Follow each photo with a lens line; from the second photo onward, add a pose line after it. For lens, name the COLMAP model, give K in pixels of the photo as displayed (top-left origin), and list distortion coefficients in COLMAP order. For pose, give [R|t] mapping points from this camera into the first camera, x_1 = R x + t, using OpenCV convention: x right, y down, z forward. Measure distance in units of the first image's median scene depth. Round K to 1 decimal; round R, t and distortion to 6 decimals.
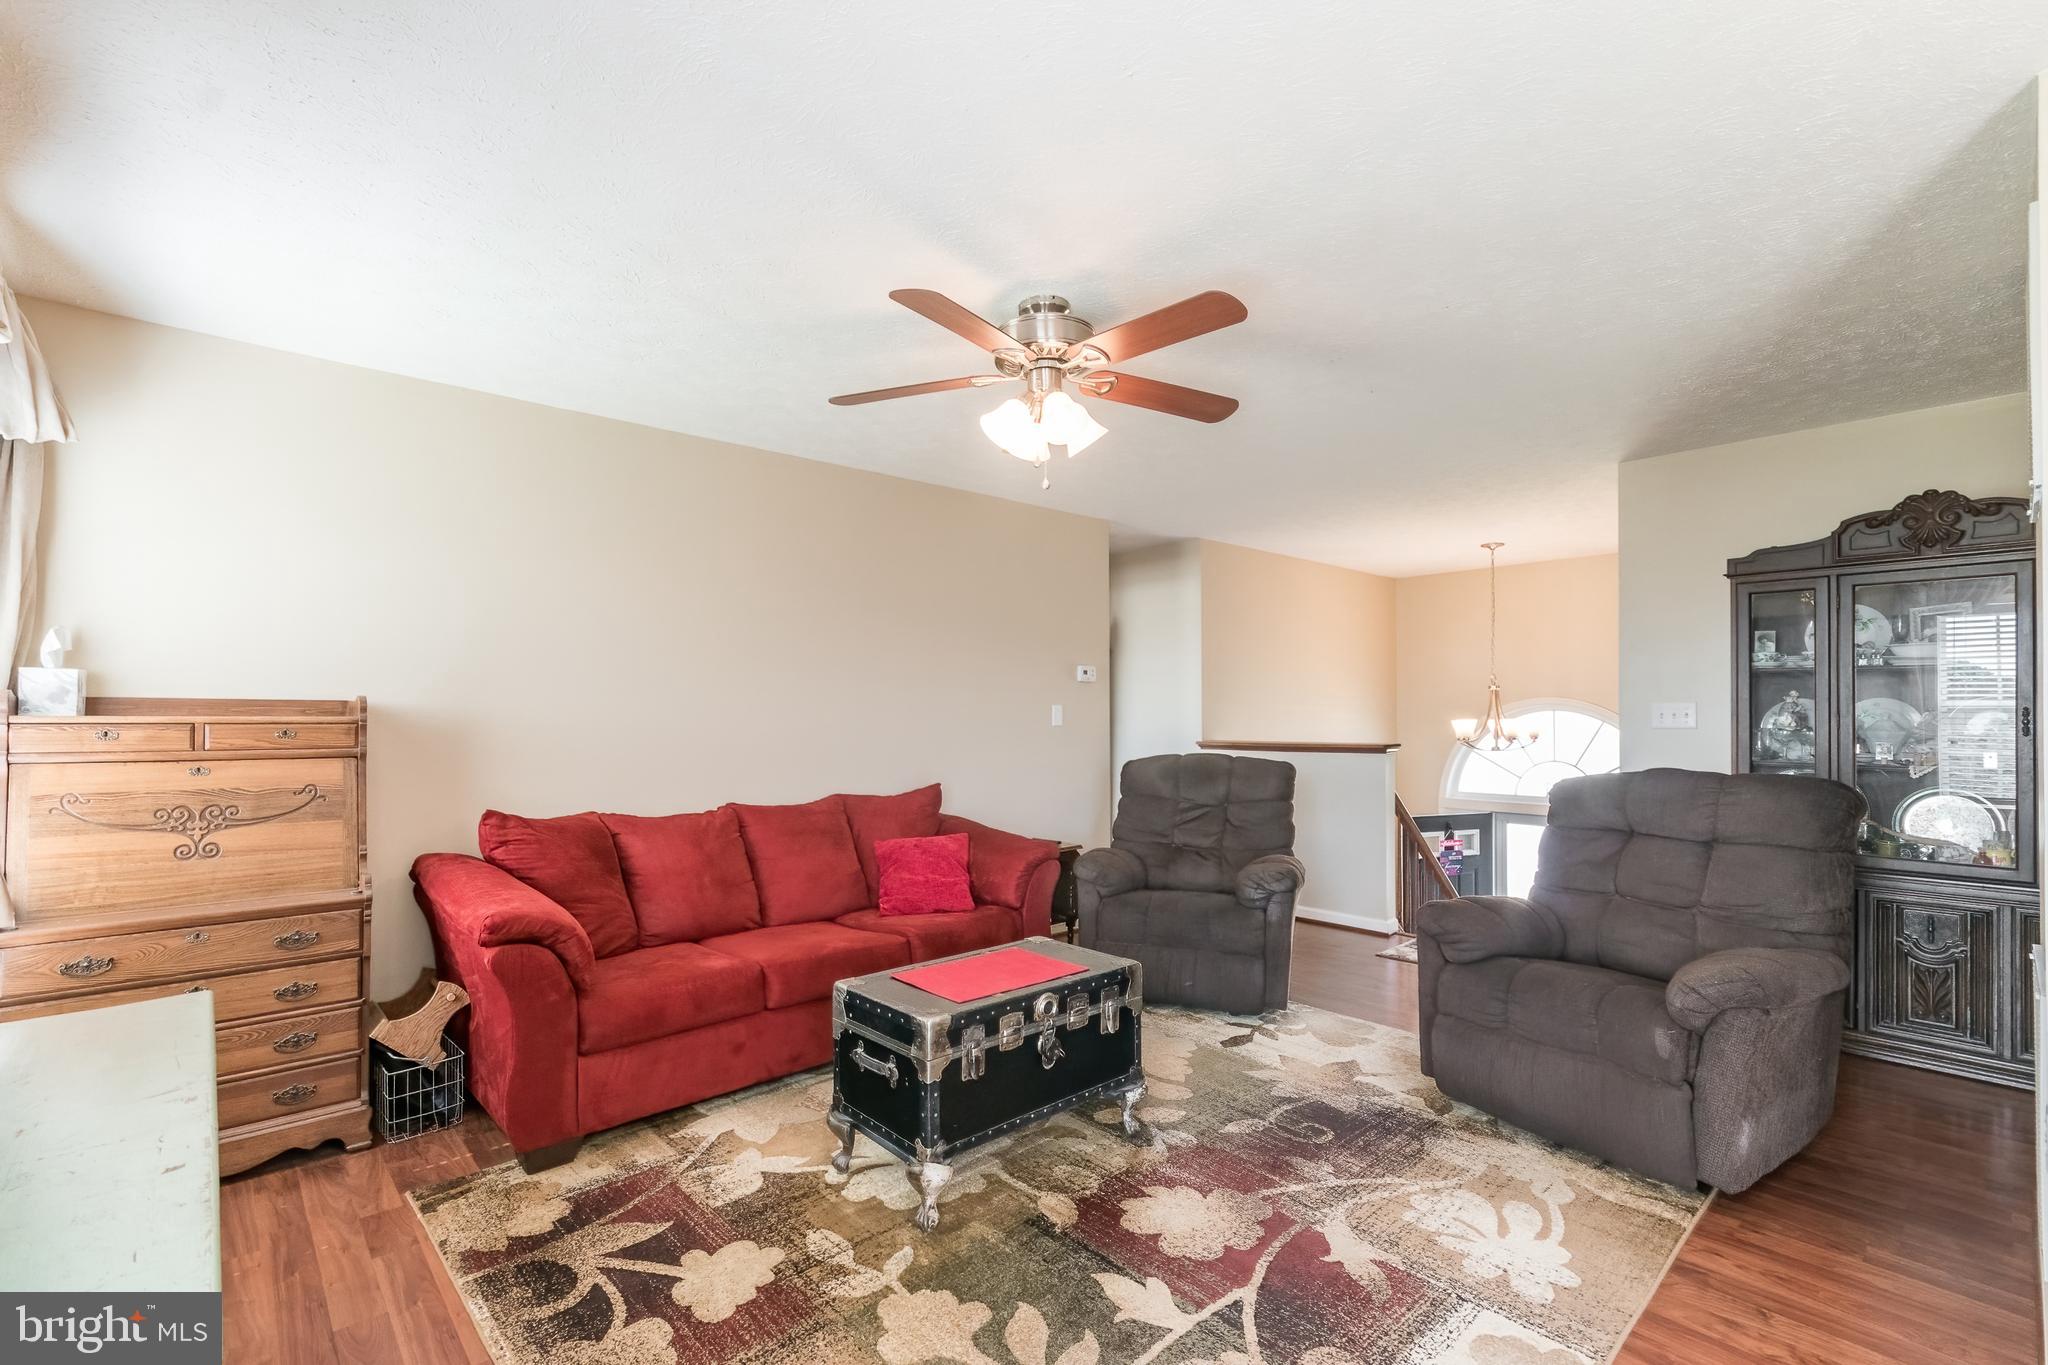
lens RADIAL K [[905.9, 0, 1013.0], [0, 905.9, 718.4], [0, 0, 1]] dist [0.001313, 0.000063]
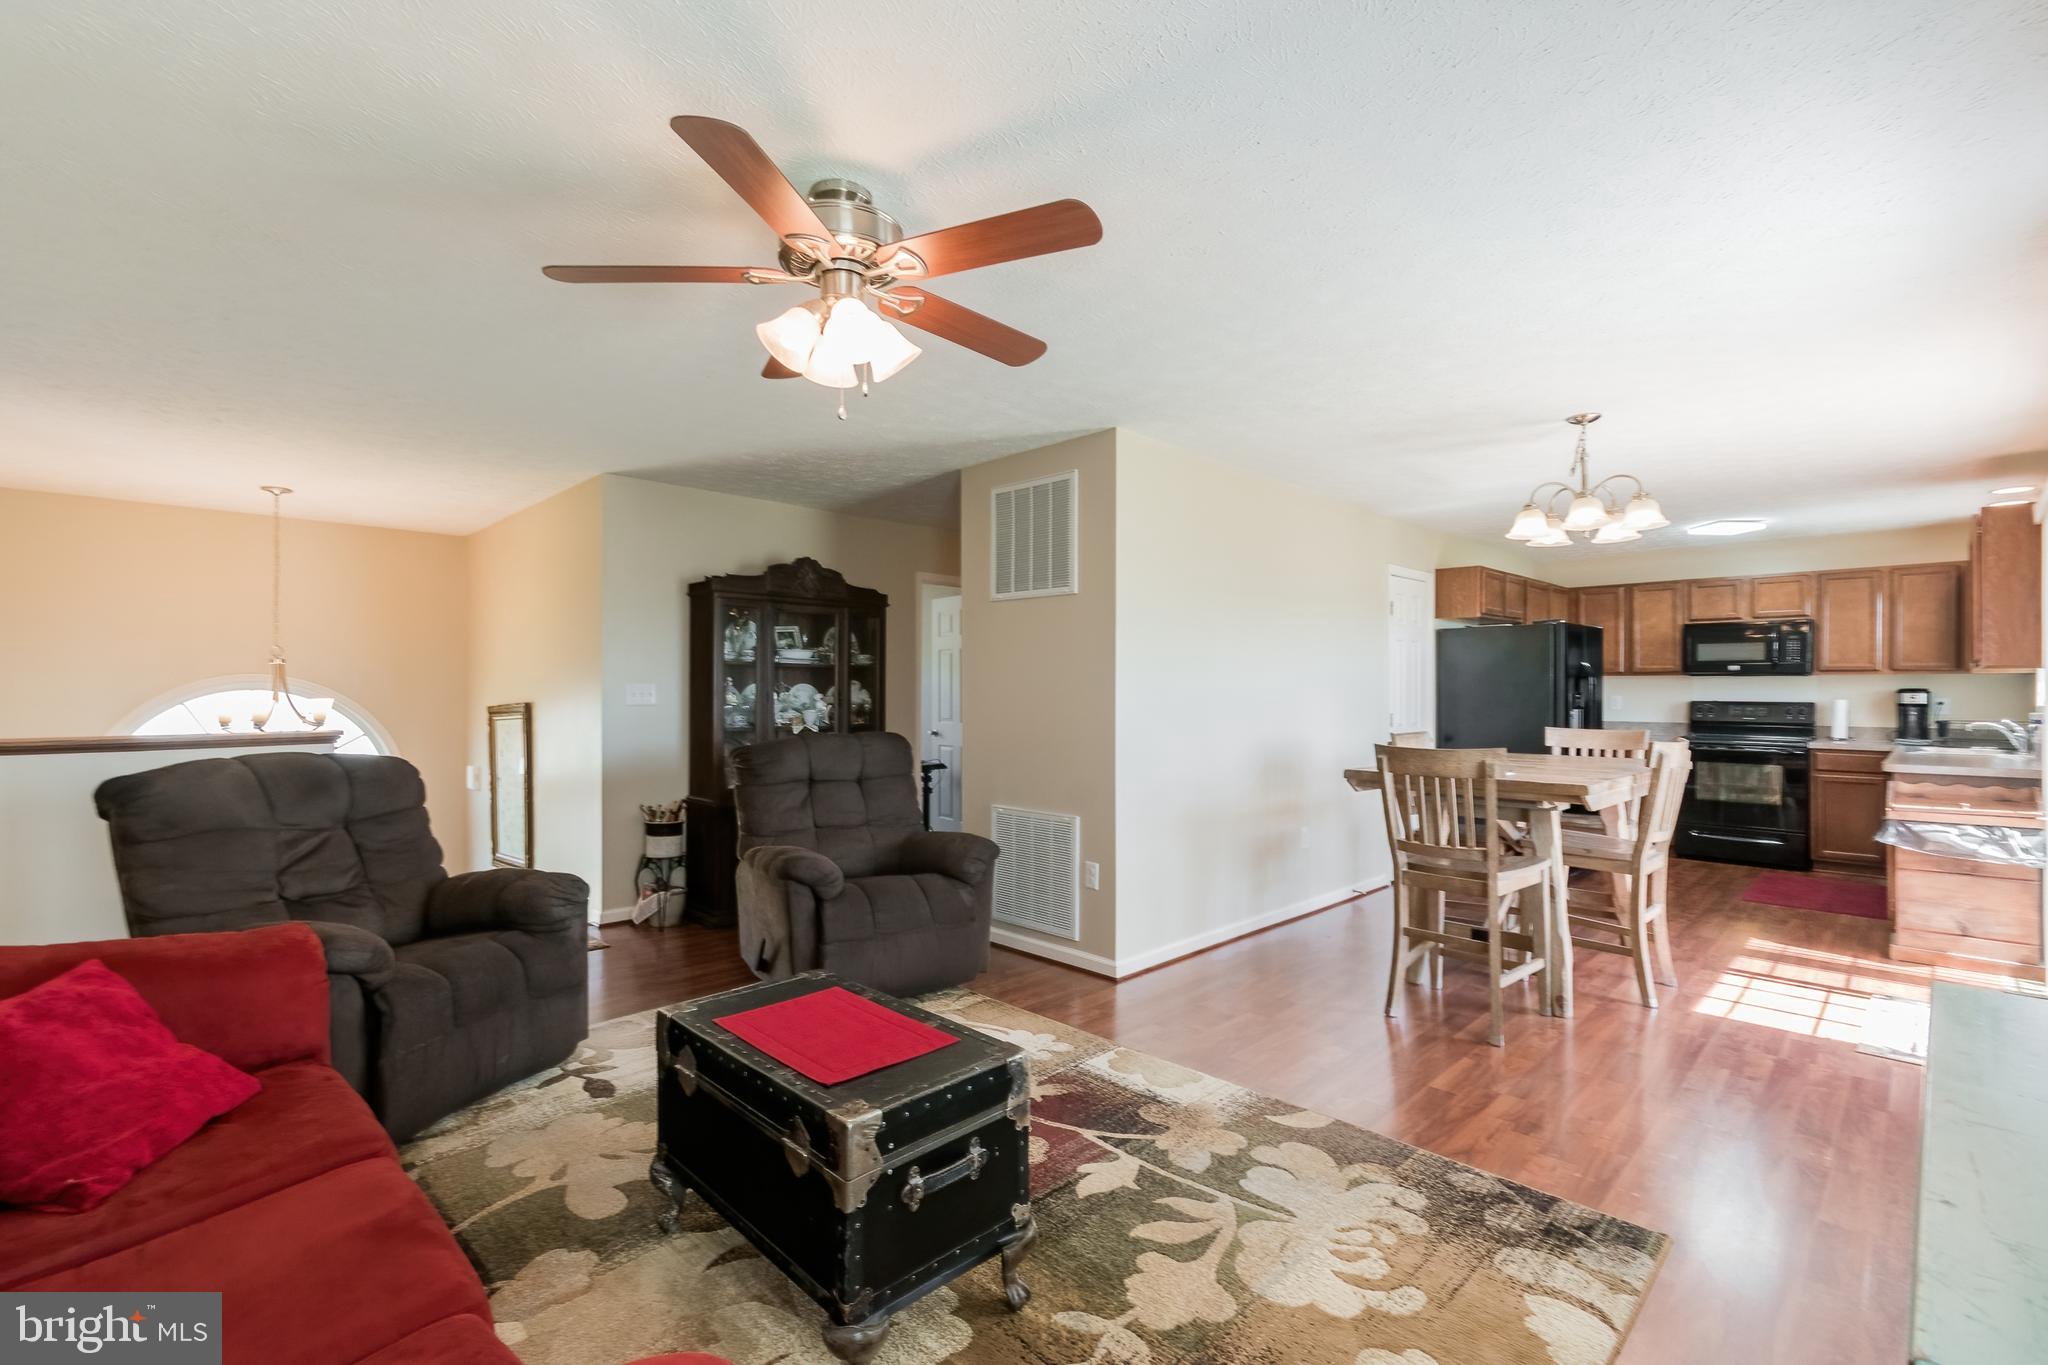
lens RADIAL K [[898.5, 0, 1013.7], [0, 898.5, 690.5], [0, 0, 1]] dist [0.000806, -0.000177]
pose [[-0.047219, 0.003569, 0.998878, -0.834326], [0.004014, 0.999986, -0.003383, -0.002996], [-0.998876, 0.003850, -0.047233, 0.933857]]
